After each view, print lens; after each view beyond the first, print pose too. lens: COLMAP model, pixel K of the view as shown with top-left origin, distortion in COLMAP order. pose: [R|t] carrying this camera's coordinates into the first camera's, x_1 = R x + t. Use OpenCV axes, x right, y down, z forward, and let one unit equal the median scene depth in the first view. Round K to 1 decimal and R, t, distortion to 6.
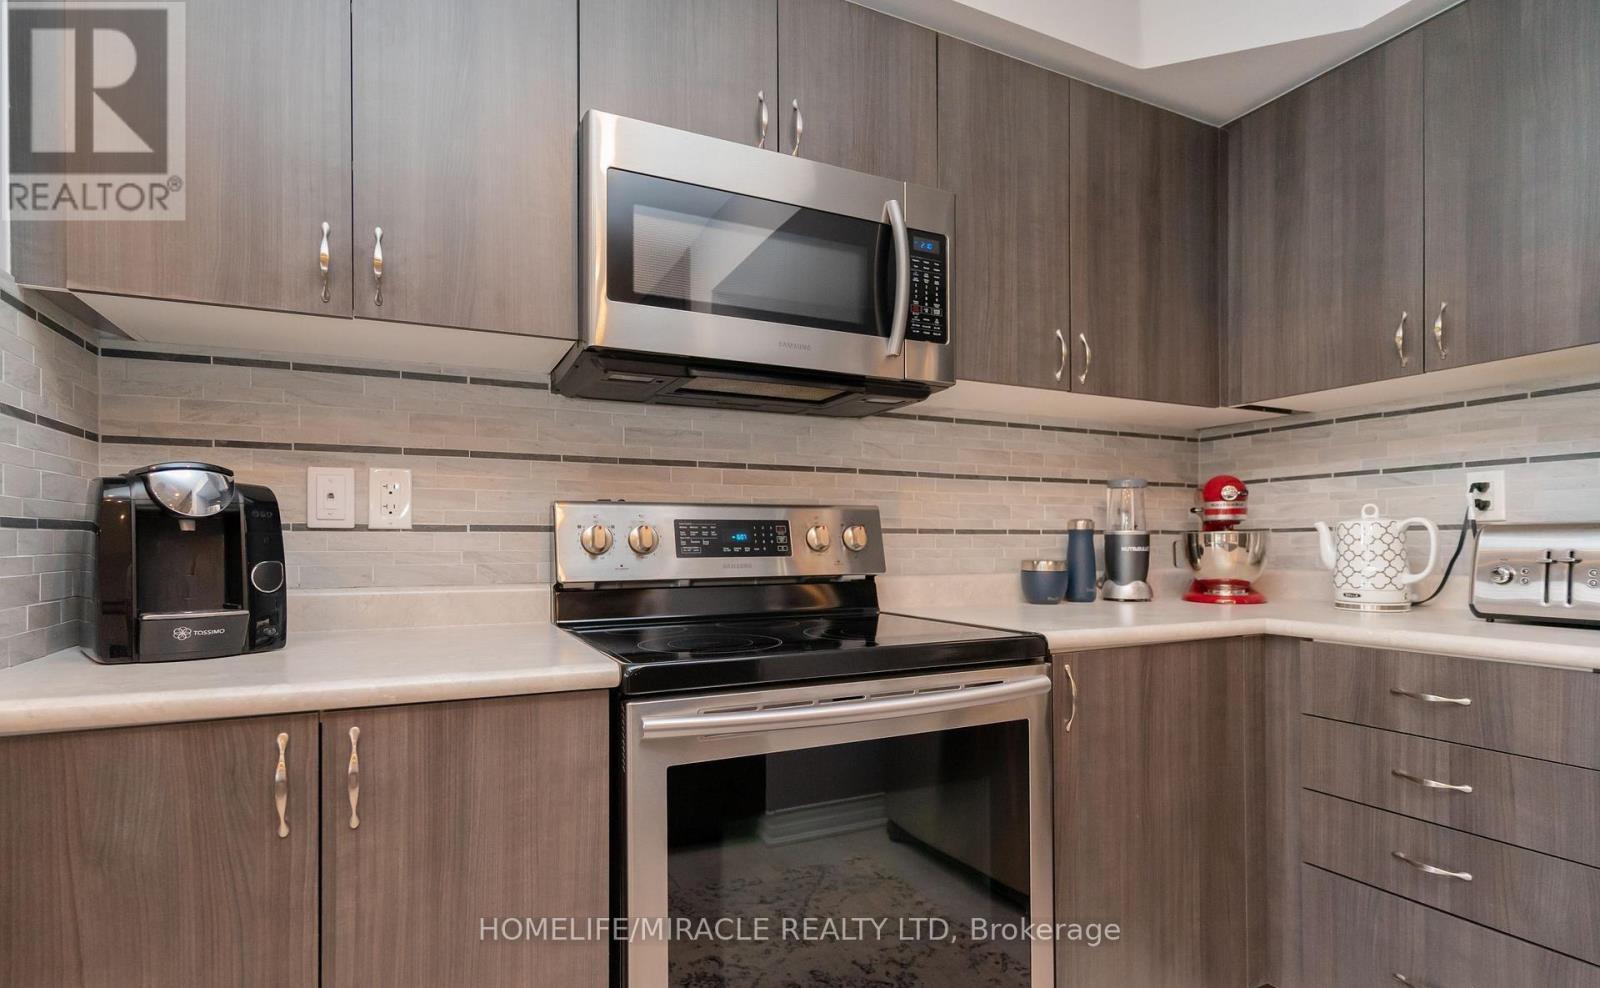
lens RADIAL K [[776.8, 0, 795.1], [0, 776.8, 540.4], [0, 0, 1]] dist [-0.000986, -0.000119]
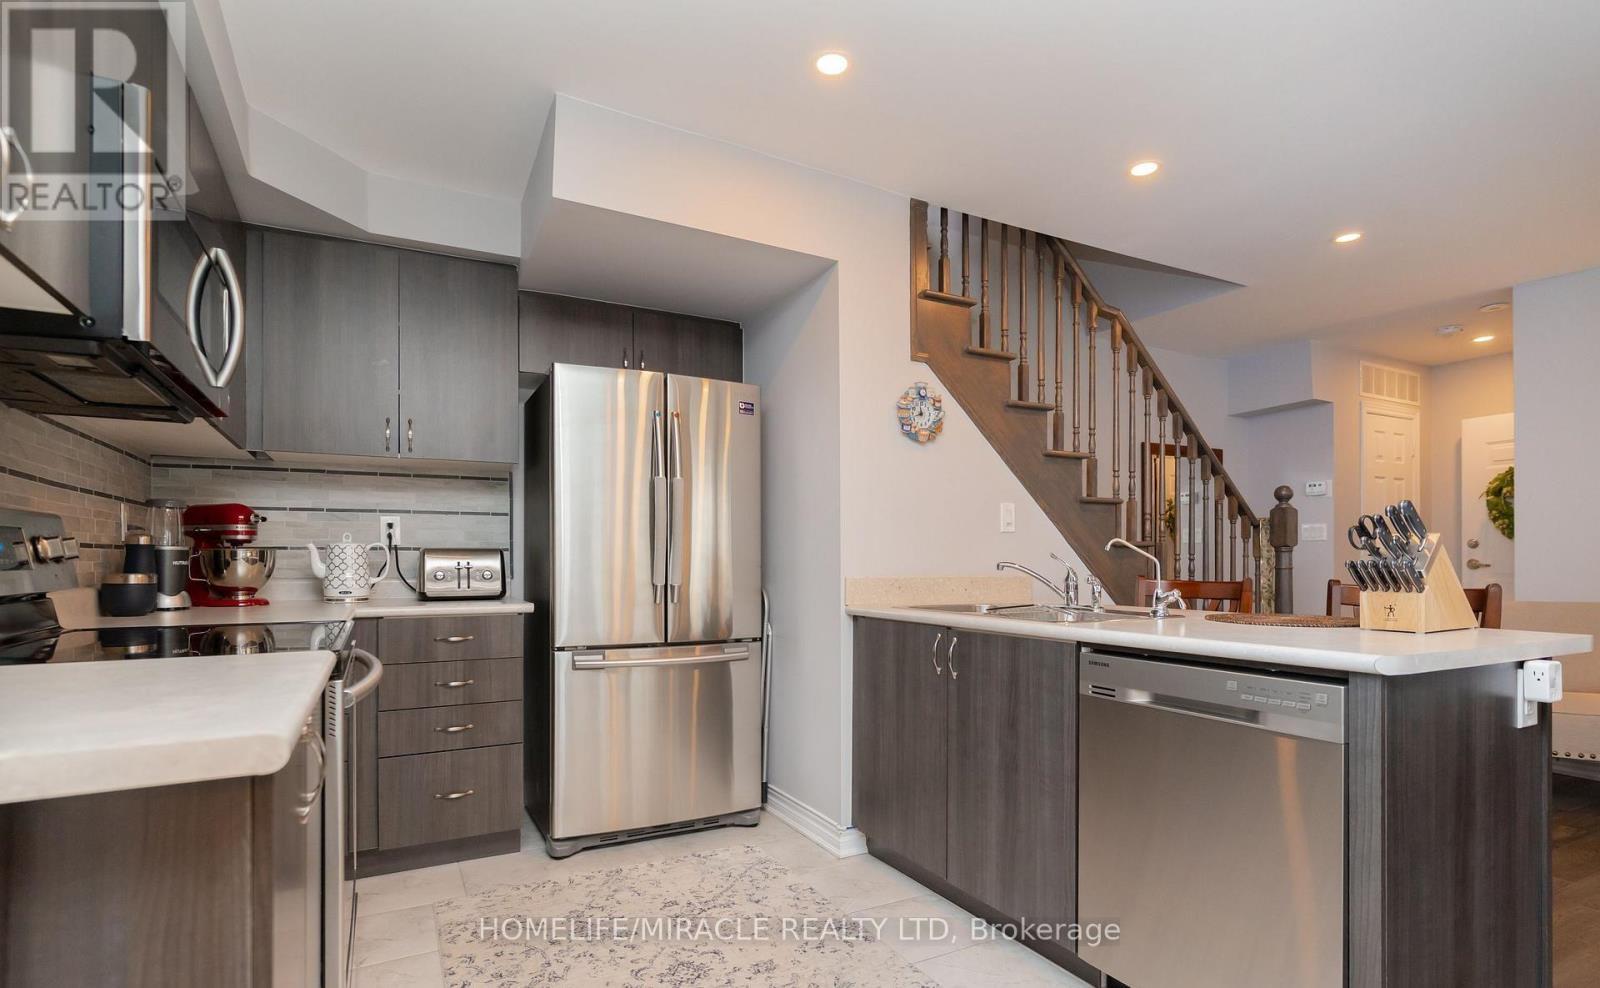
lens RADIAL K [[790.7, 0, 799.3], [0, 790.7, 561.3], [0, 0, 1]] dist [0.001175, 0.000321]
pose [[-0.033390, 0.001404, 0.999441, -0.849367], [-0.003583, 0.999992, -0.001524, 0.008484], [-0.999436, -0.003632, -0.033385, 0.163656]]
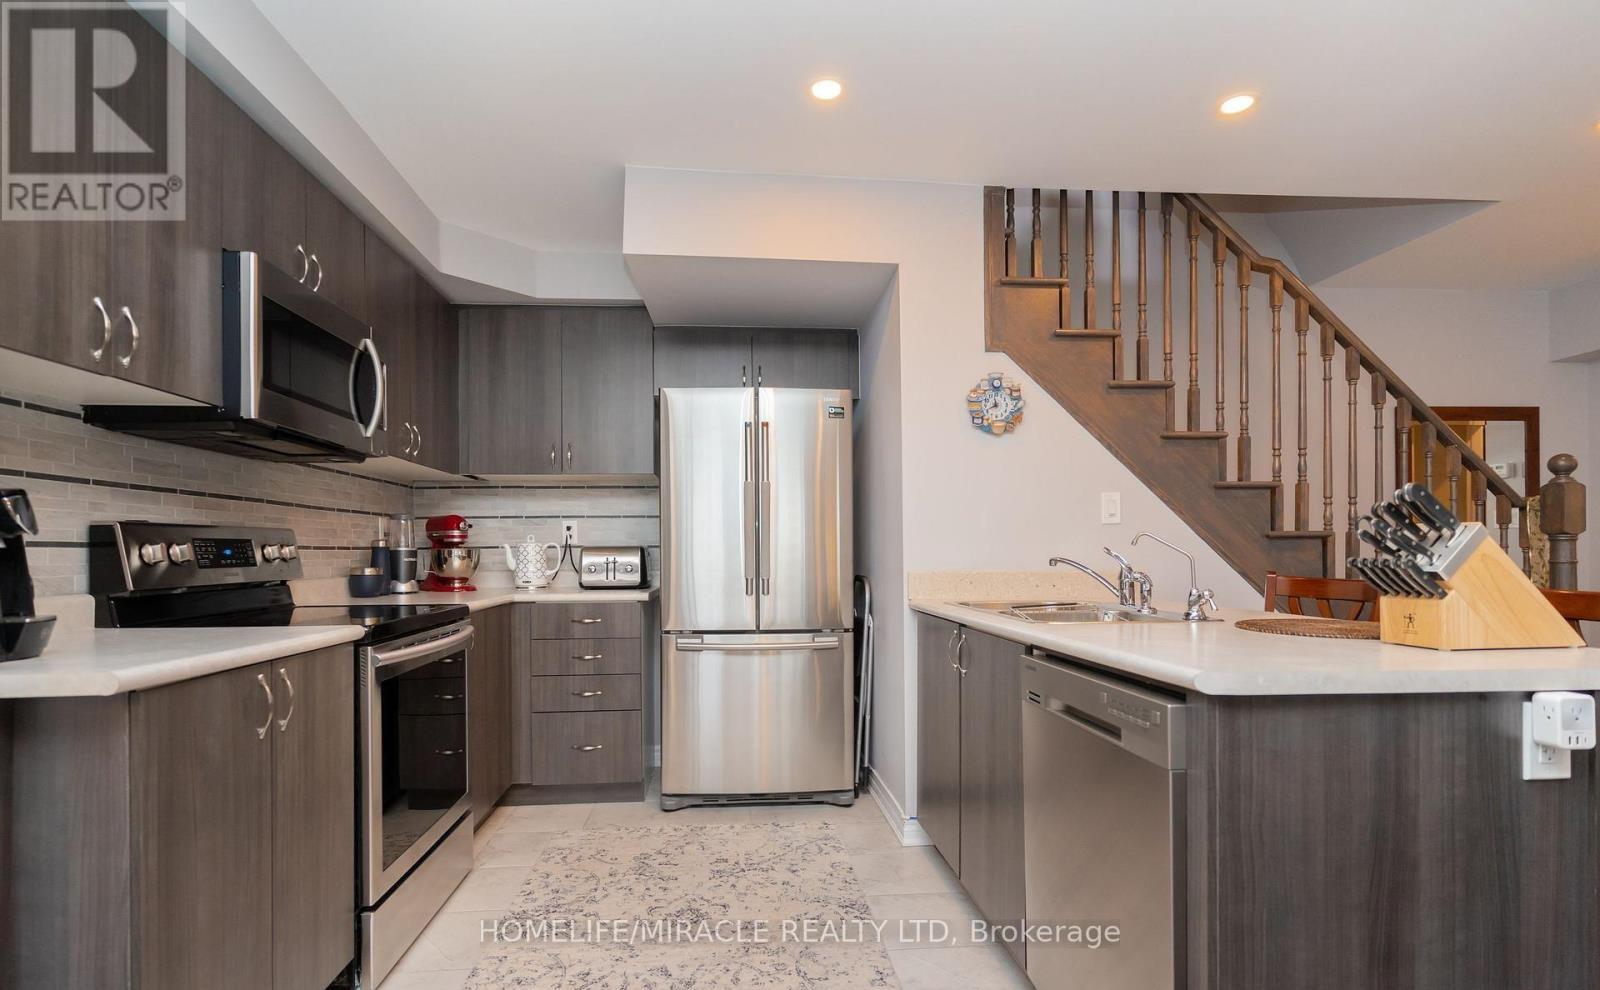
lens RADIAL K [[773.7, 0, 772.2], [0, 773.7, 553.6], [0, 0, 1]] dist [0.001711, -0.000172]
pose [[0.369903, -0.001873, 0.929068, -0.843304], [0.001068, 0.999998, 0.001591, -0.002783], [-0.929070, 0.000403, 0.369905, -0.281395]]
